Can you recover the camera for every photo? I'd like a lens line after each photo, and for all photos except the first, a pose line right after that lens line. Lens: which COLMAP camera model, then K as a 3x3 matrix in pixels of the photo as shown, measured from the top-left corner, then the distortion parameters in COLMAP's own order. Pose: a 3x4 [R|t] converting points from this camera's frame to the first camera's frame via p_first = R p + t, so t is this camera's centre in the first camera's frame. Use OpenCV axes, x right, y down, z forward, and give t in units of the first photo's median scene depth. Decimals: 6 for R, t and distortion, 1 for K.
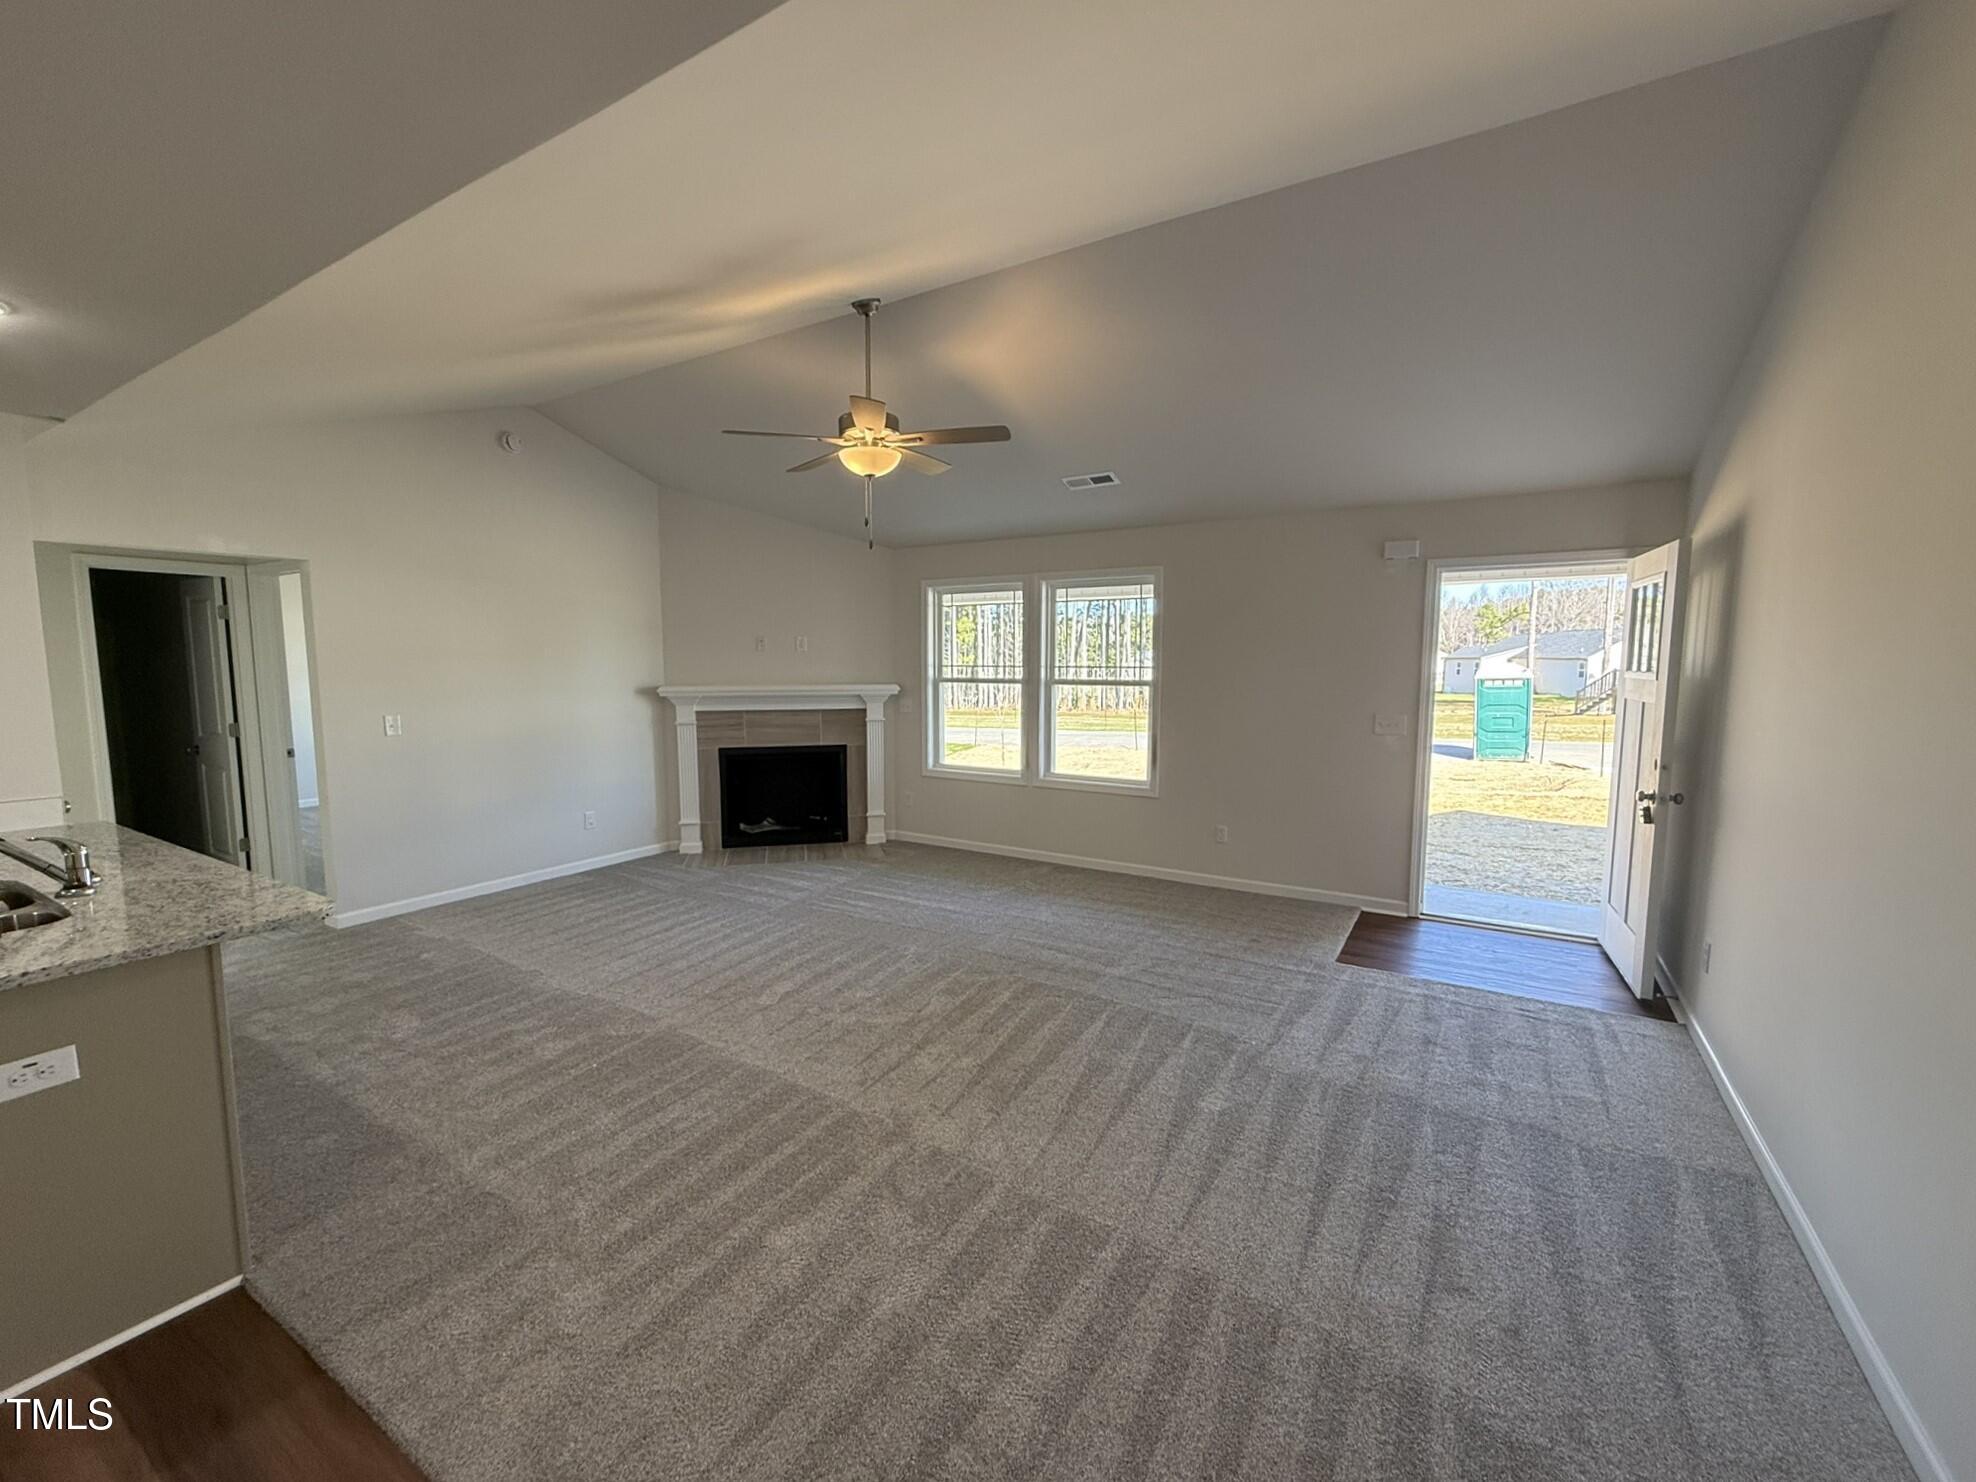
lens RADIAL K [[807.0, 0, 988.0], [0, 807.0, 741.0], [0, 0, 1]] dist [0.000074, -0.000009]
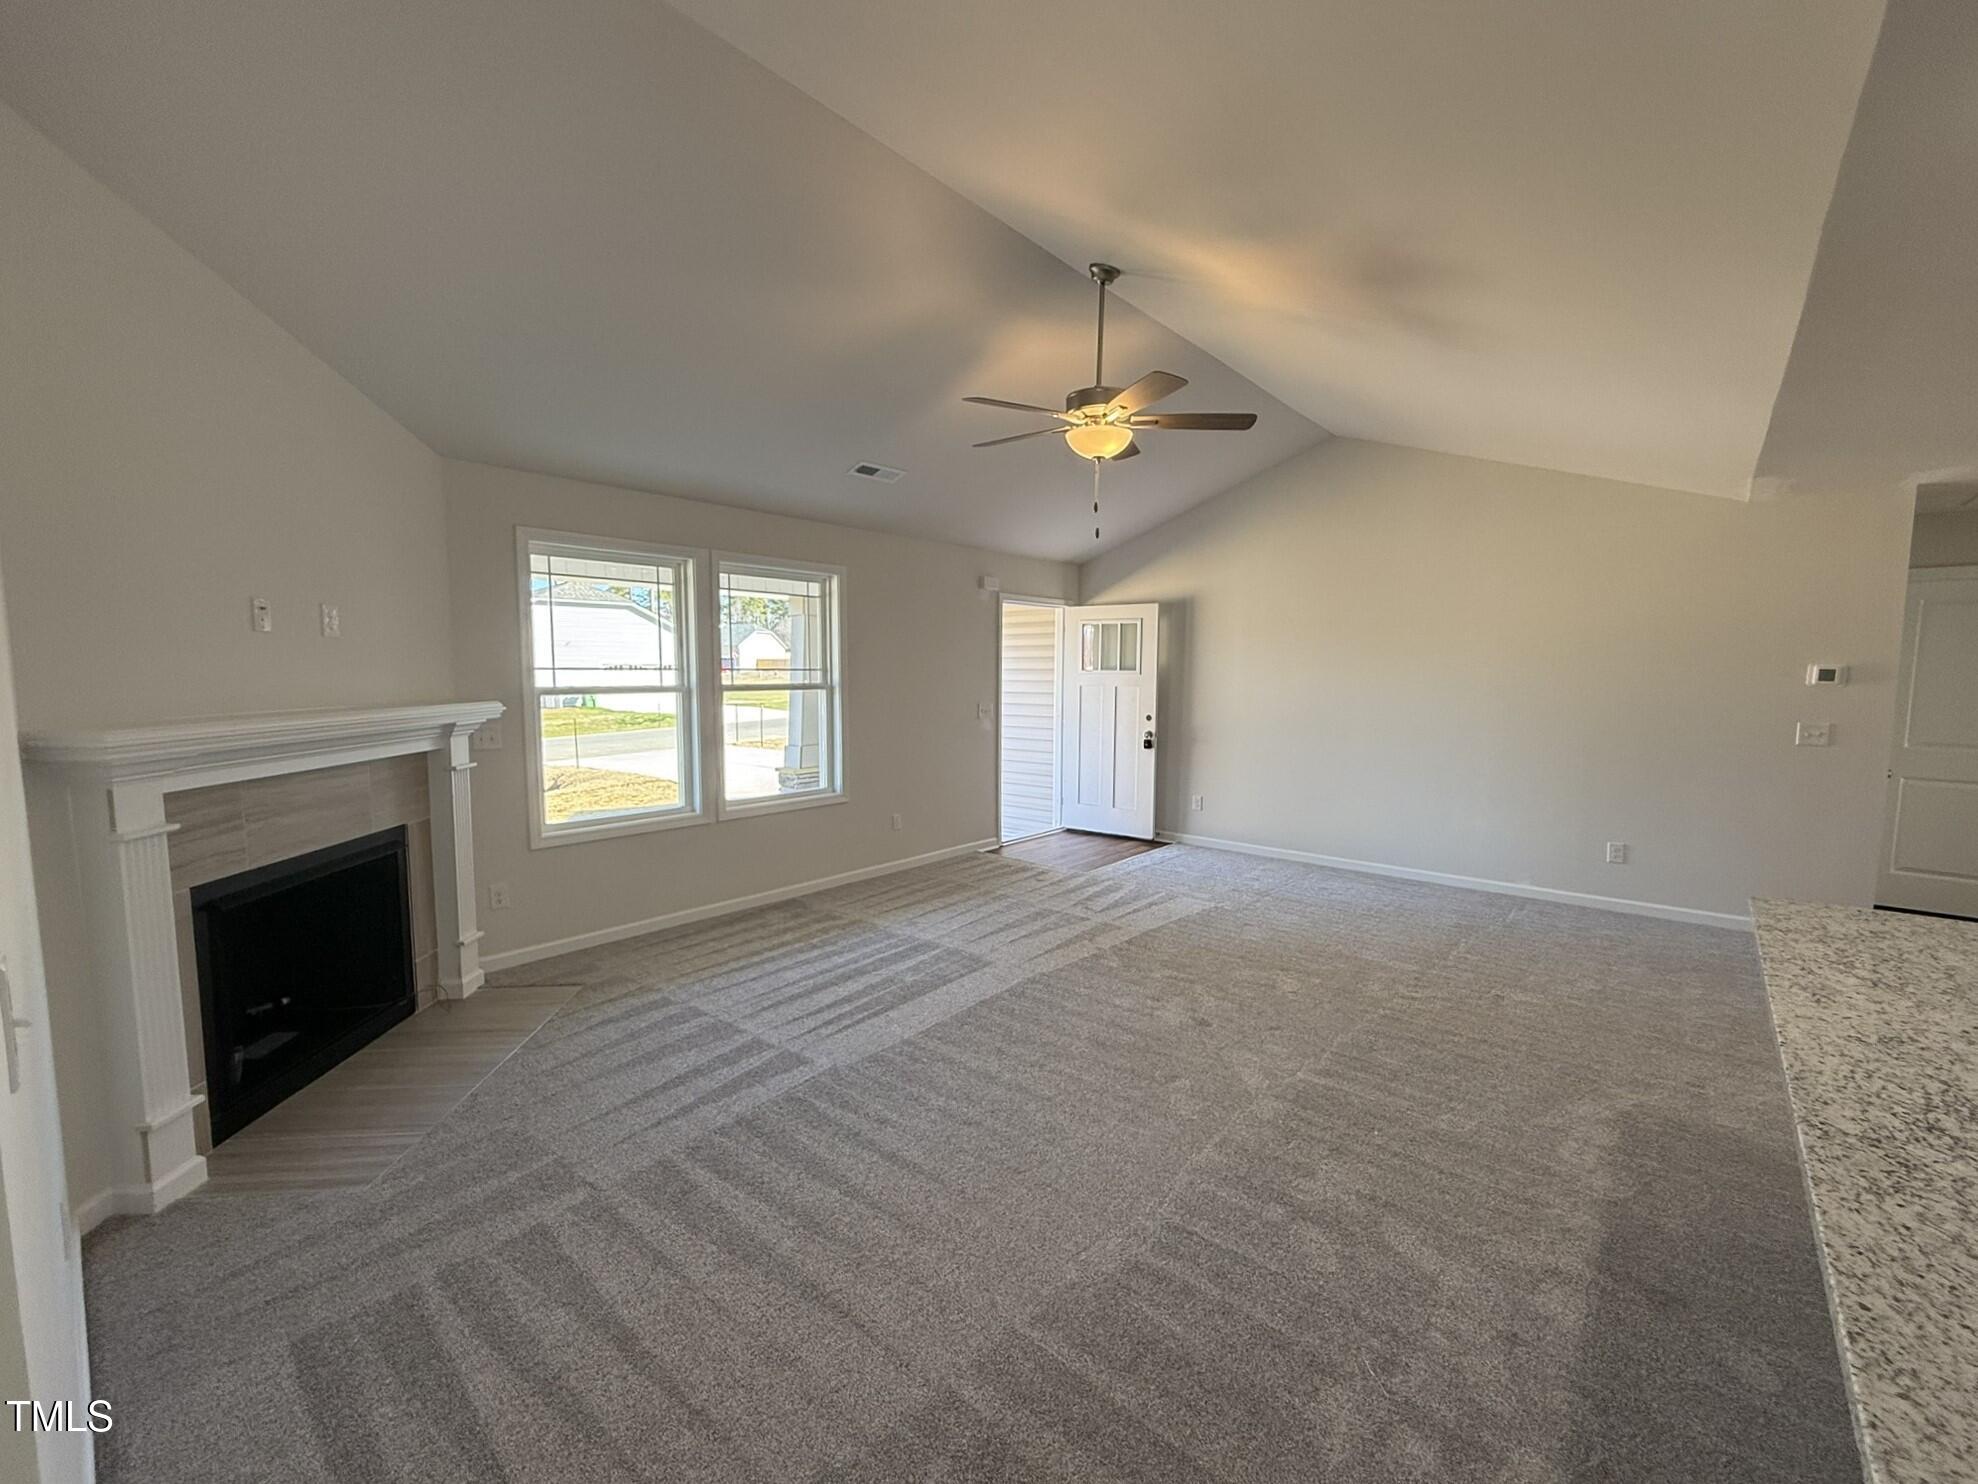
lens RADIAL K [[803.7, 0, 989.0], [0, 803.7, 742.0], [0, 0, 1]] dist [-0.002231, -0.000222]
pose [[0.172888, -0.090807, 0.980747, -0.774535], [0.096590, 0.992504, 0.074869, -0.063488], [-0.980194, 0.081786, 0.180363, 0.696711]]
